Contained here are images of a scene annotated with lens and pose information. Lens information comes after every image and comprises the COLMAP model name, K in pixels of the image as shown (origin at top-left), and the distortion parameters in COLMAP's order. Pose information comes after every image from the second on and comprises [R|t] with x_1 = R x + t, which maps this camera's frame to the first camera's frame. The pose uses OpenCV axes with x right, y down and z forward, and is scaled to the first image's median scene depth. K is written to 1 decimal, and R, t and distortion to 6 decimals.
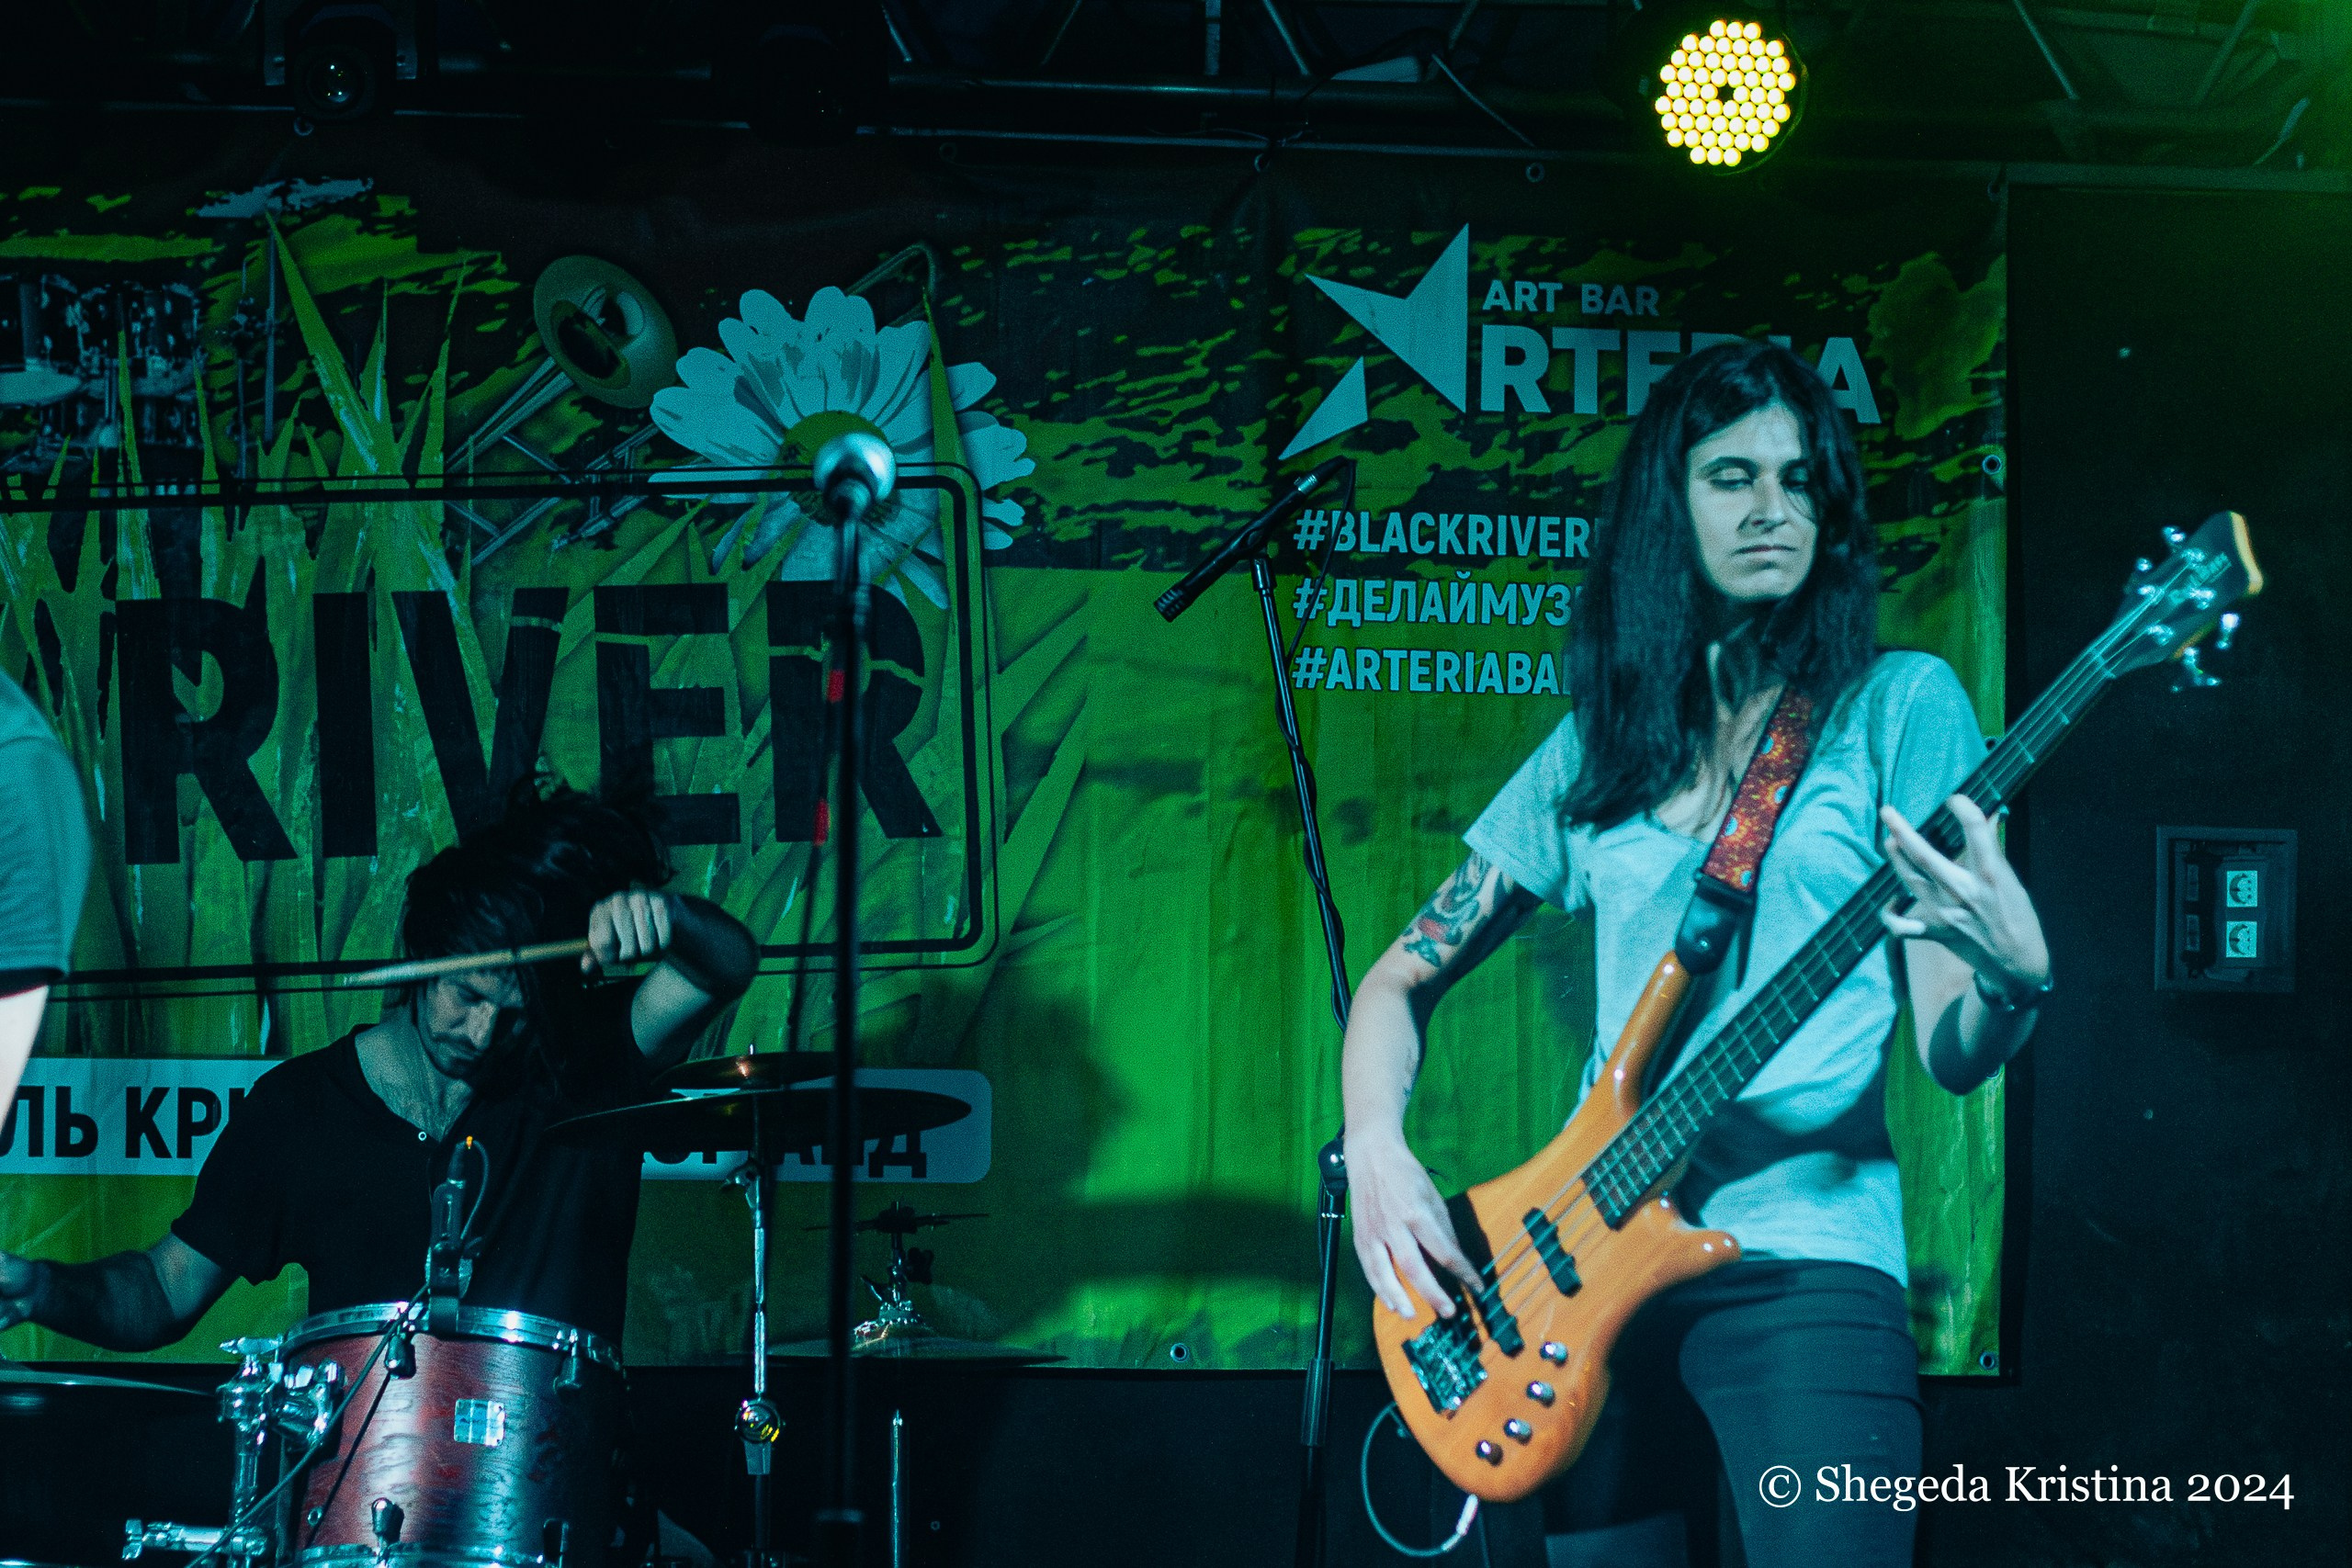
lens RADIAL K [[4734.6, 0, 983.0], [0, 4734.6, 825.7], [0, 0, 1]] dist [-0.031076, -0.584106]
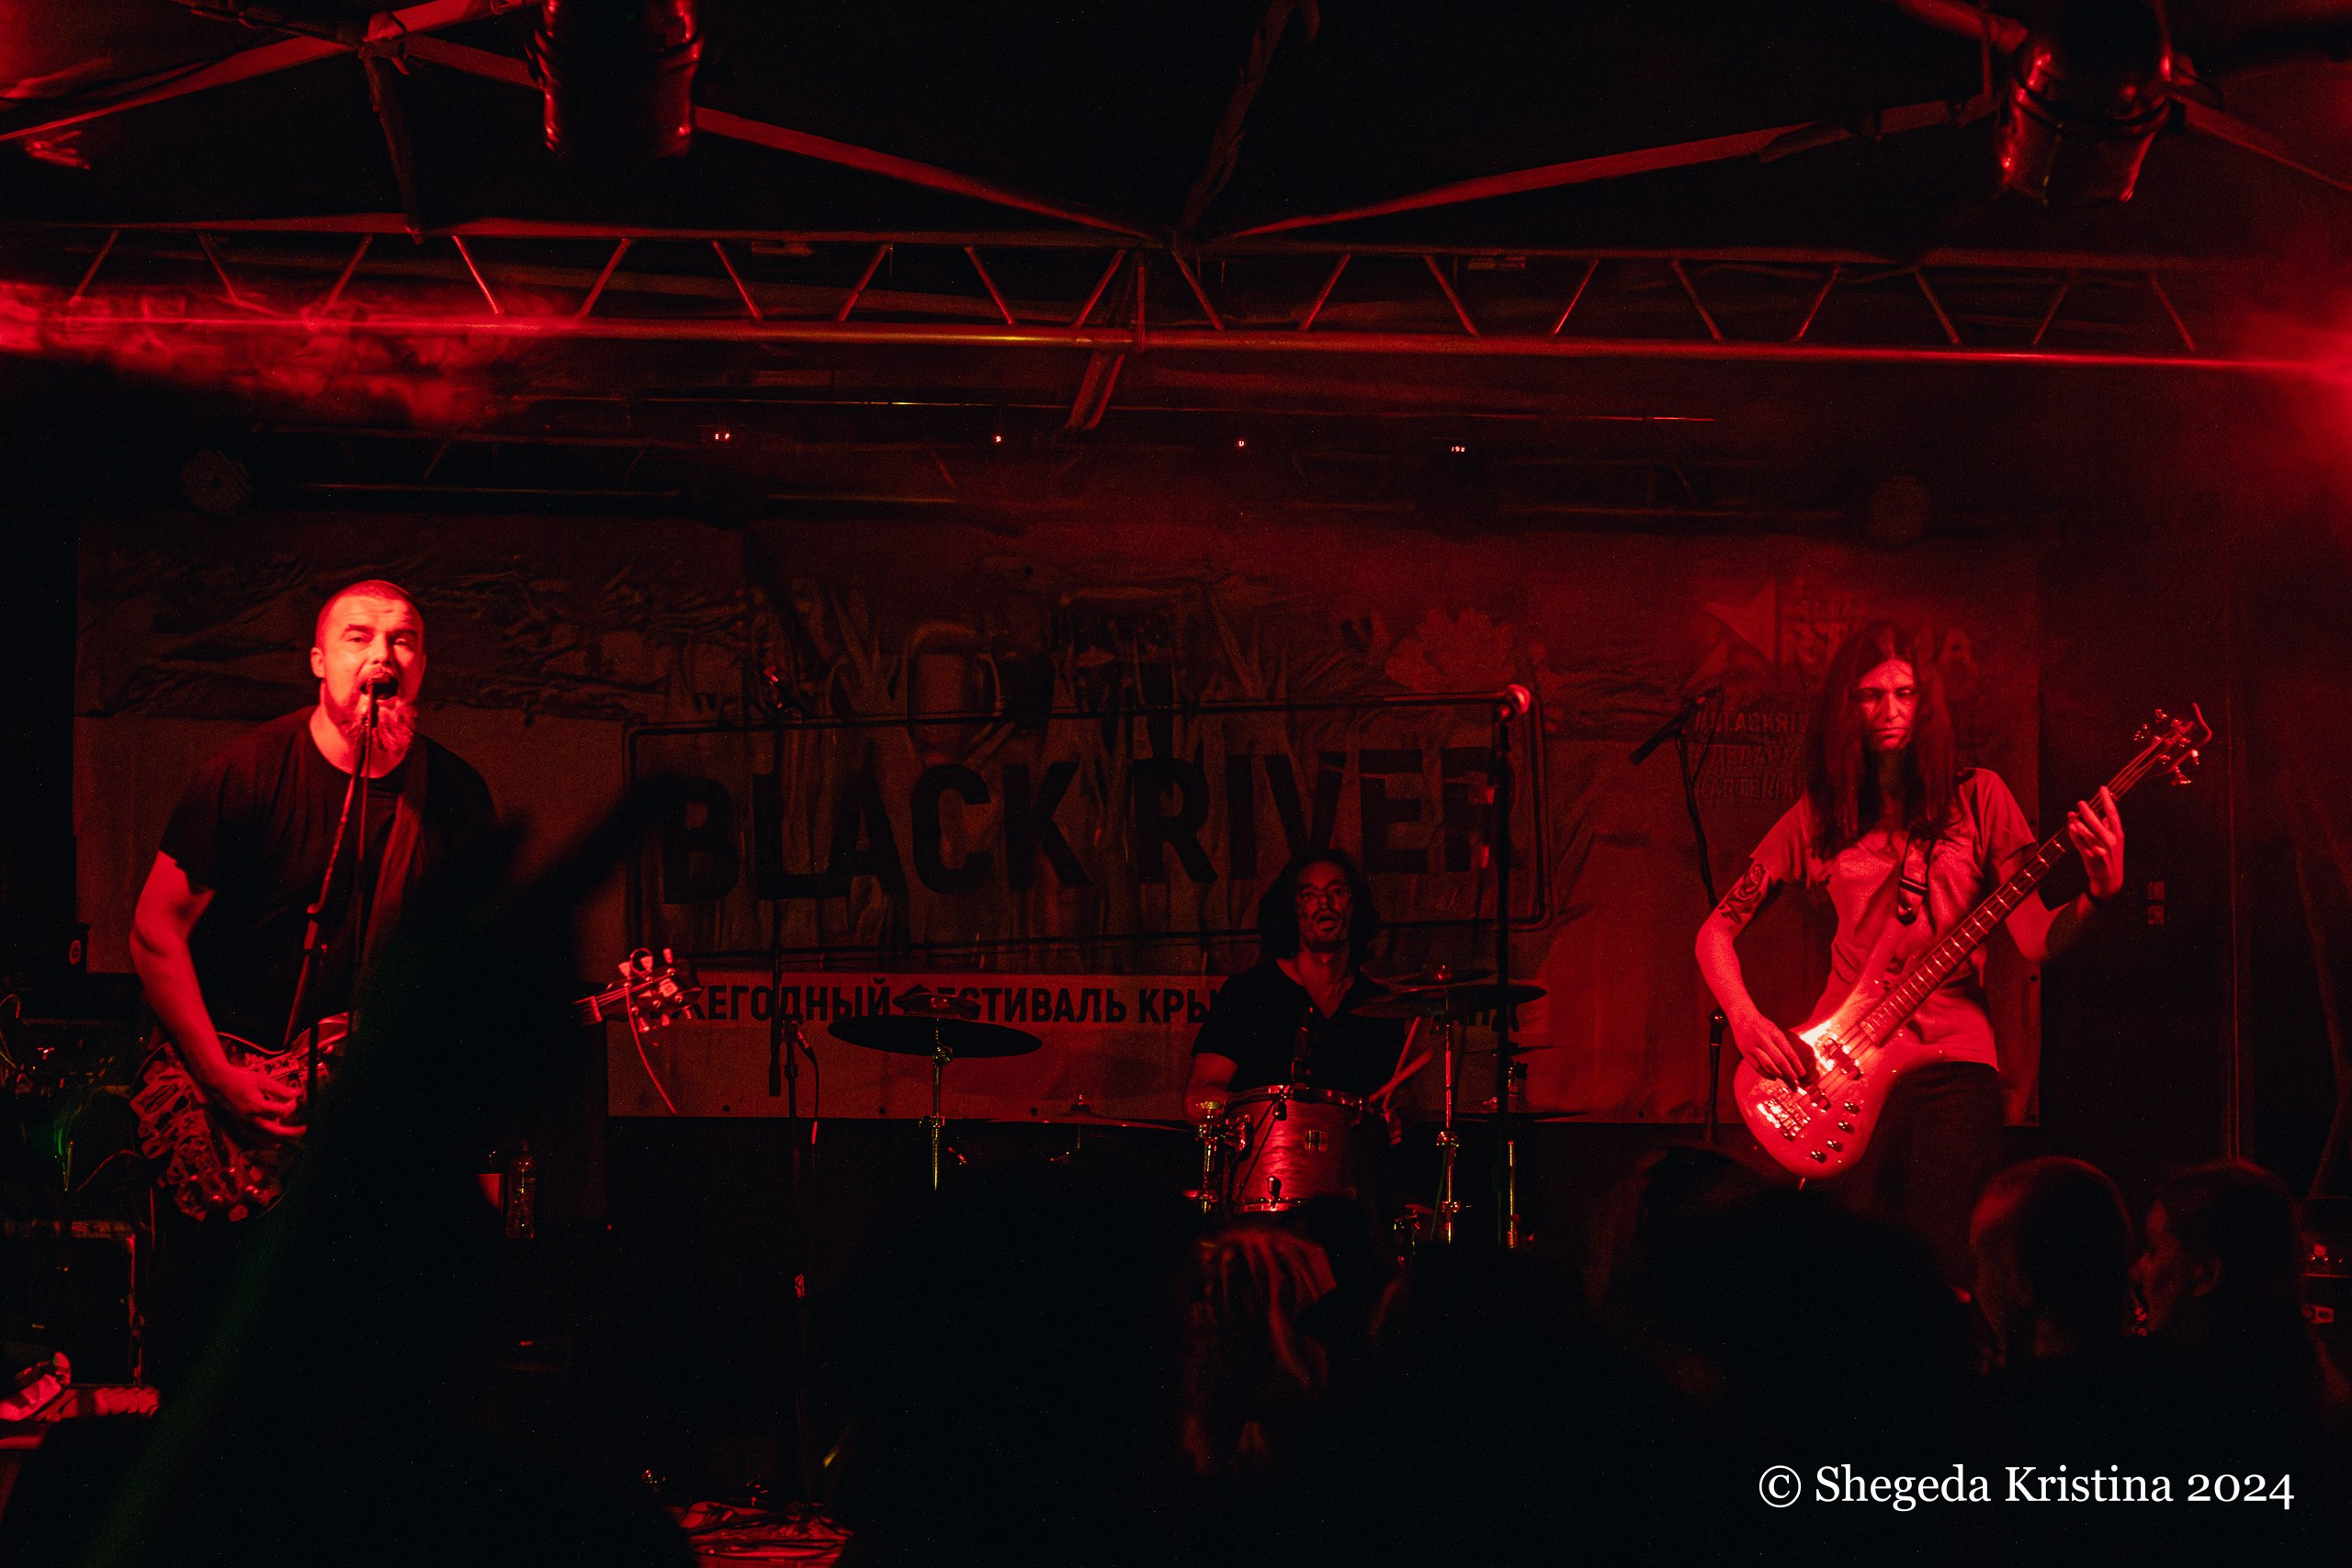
lens RADIAL K [[4268.4, 0, 1059.0], [0, 4268.4, 788.1], [0, 0, 1]] dist [0.010520, 0.024938]
pose [[0.998072, -0.006739, -0.061699, -0.098377], [0.005020, 0.999596, -0.027986, 0.018626], [0.061863, 0.027623, 0.997702, -0.909482]]
